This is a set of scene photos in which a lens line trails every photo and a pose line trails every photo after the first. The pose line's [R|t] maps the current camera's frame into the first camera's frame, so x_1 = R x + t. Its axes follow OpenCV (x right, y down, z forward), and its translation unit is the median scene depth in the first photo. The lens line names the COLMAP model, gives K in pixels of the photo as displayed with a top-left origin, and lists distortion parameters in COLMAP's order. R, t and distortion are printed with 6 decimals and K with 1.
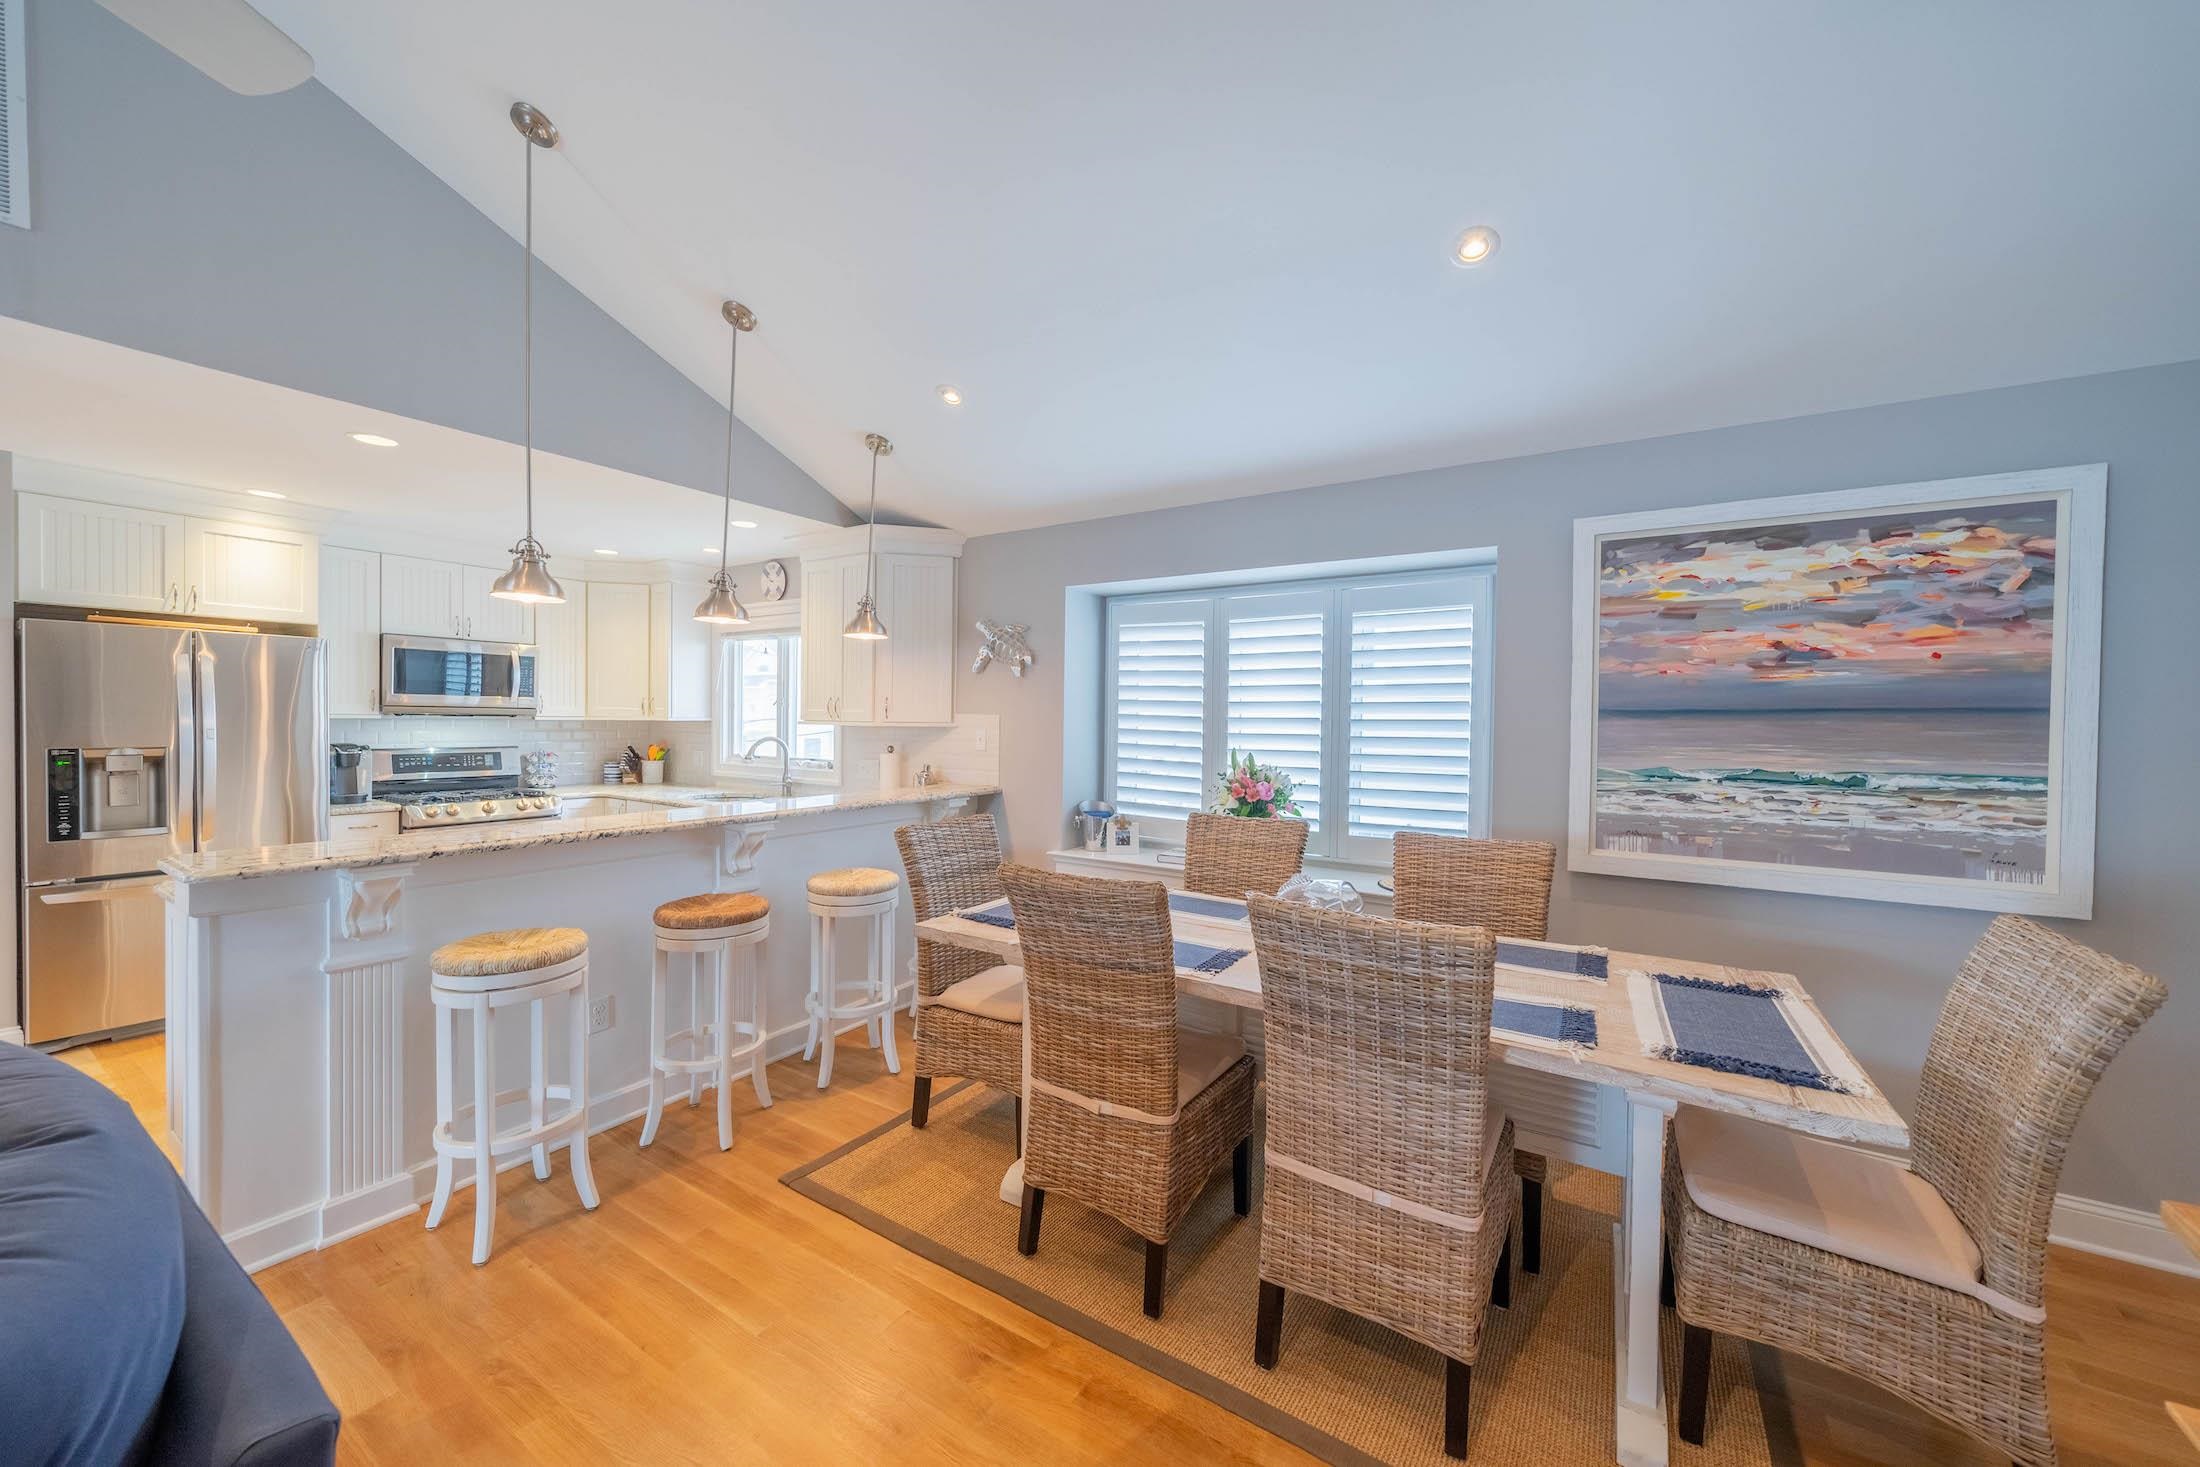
lens RADIAL K [[792.8, 0, 1099.1], [0, 792.8, 728.0], [0, 0, 1]] dist [-0.005451, -0.000034]
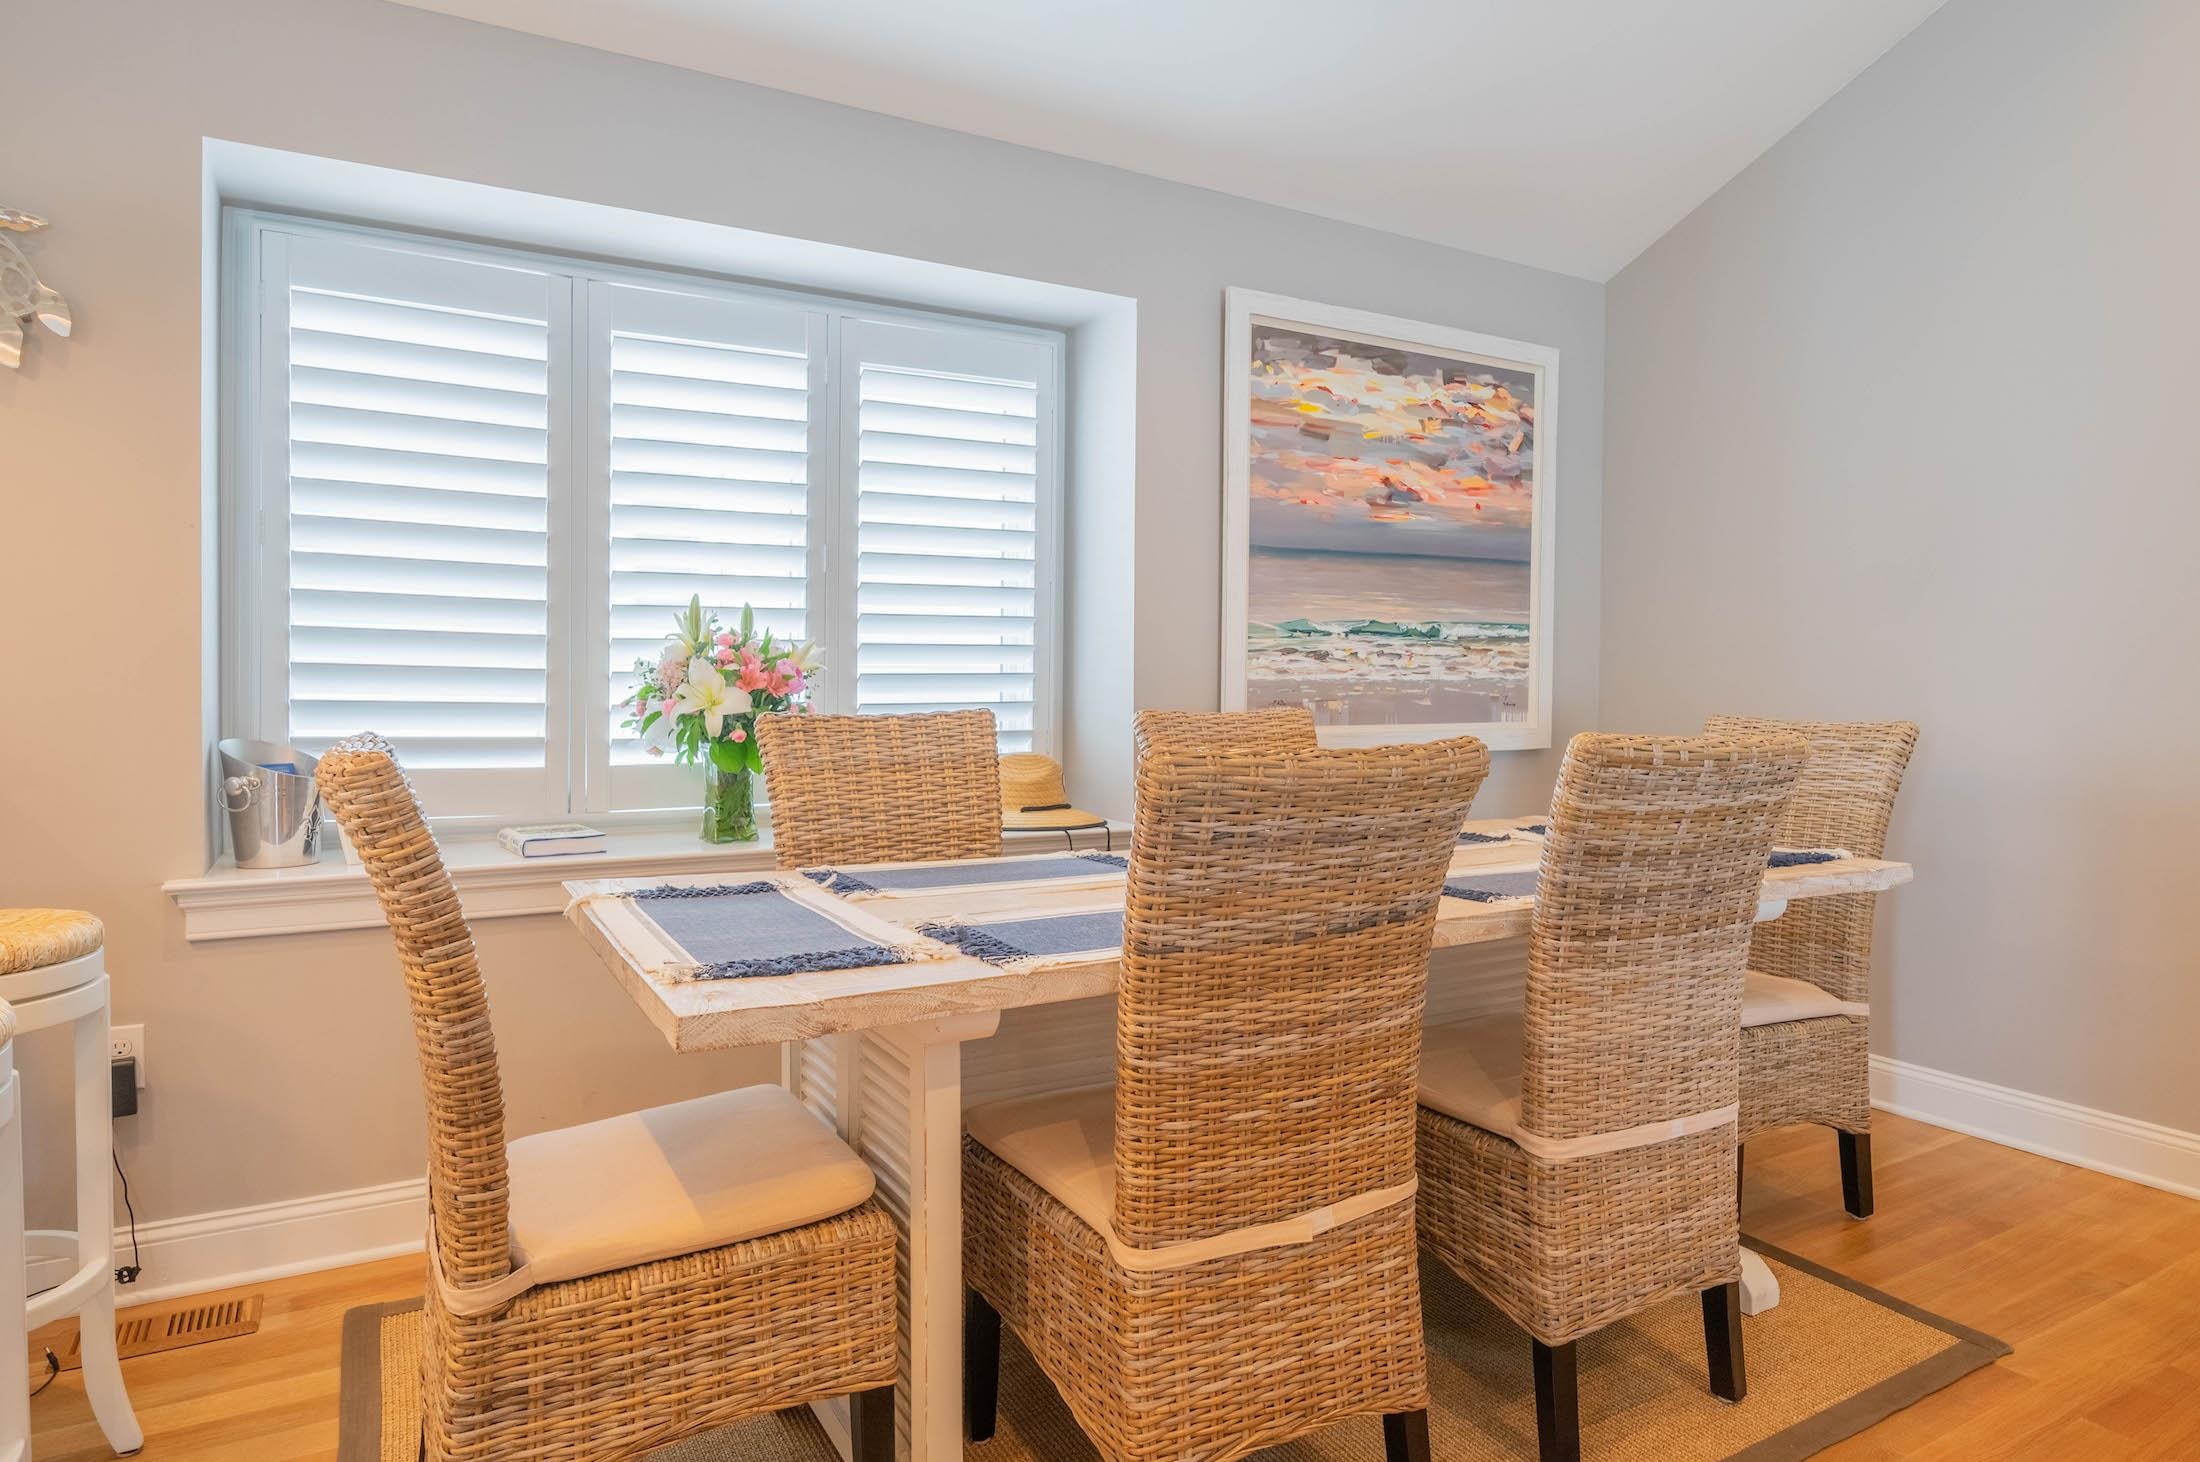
lens RADIAL K [[1308.8, 0, 1131.4], [0, 1308.8, 701.8], [0, 0, 1]] dist [-0.017407, -0.000155]
pose [[0.453299, -0.026425, 0.890967, -0.573847], [0.009997, 0.999648, 0.024563, 0.100689], [-0.891303, -0.002228, 0.453404, 0.552776]]
